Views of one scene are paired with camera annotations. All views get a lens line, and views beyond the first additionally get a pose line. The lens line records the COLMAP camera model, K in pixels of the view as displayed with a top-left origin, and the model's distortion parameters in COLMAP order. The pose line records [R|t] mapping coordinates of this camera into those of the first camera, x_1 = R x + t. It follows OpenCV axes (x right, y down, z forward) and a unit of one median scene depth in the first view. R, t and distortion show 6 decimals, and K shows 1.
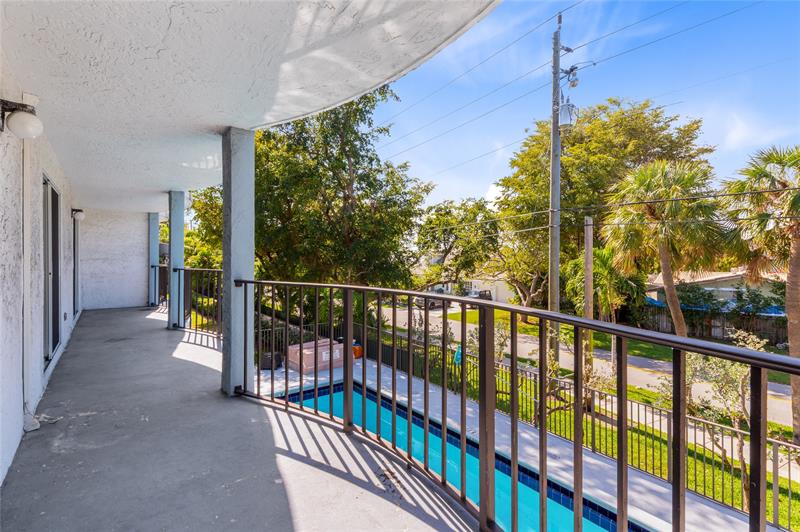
lens RADIAL K [[380.0, 0, 404.5], [0, 380.0, 264.5], [0, 0, 1]] dist [0.001304, -0.000305]
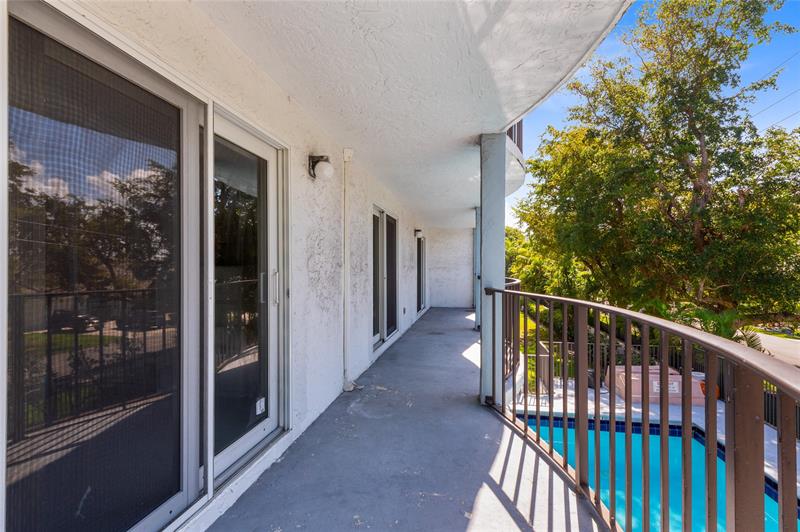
lens RADIAL K [[377.2, 0, 434.2], [0, 377.2, 270.8], [0, 0, 1]] dist [0.001711, -0.000284]
pose [[0.660974, 0.003597, -0.750400, 0.076422], [-0.010258, 0.999938, -0.004243, 0.000610], [0.750338, 0.010502, 0.660970, 0.096242]]
